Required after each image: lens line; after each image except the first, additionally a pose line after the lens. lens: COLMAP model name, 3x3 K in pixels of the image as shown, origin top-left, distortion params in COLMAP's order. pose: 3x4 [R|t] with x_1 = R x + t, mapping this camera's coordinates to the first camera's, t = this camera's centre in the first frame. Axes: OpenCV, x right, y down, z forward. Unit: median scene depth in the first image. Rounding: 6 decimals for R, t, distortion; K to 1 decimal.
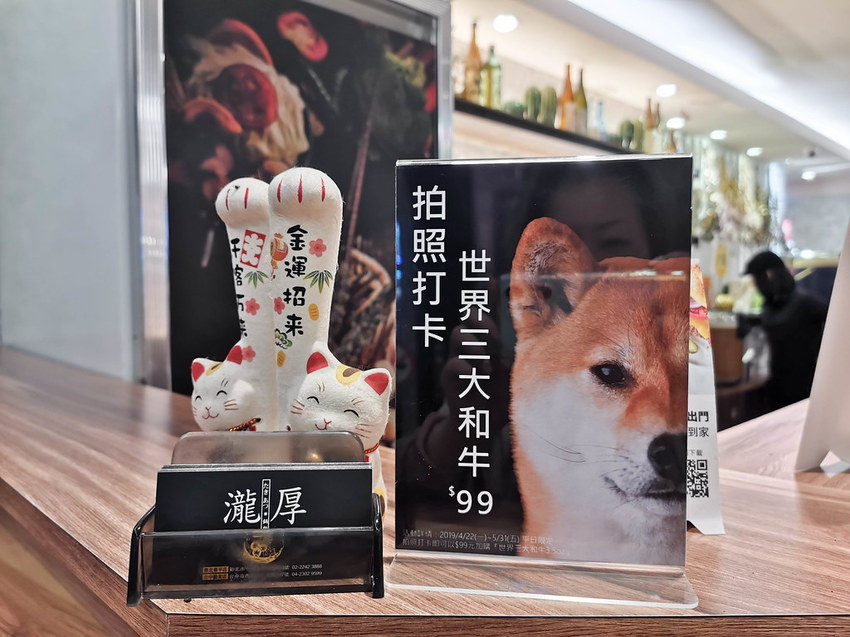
lens RADIAL K [[694.6, 0, 423.8], [0, 694.6, 320.1], [0, 0, 1]] dist [0.031635, 0.004308]
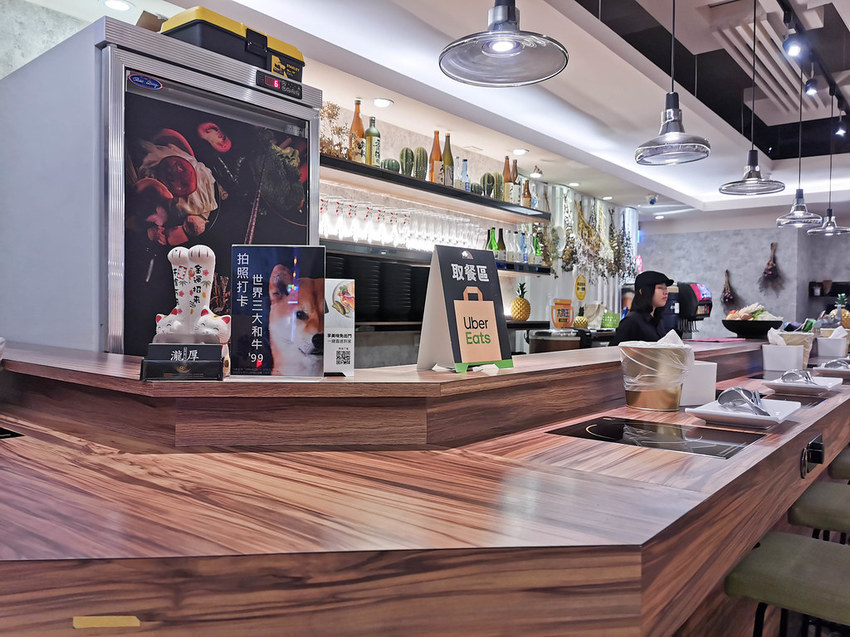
lens RADIAL K [[694.6, 0, 425.2], [0, 694.6, 315.0], [0, 0, 1]] dist [0.031635, 0.004308]
pose [[0.994417, 0.010089, 0.105036, 0.413141], [-0.005560, 0.999046, -0.043320, 0.174890], [-0.105373, 0.042494, 0.993524, -1.792660]]
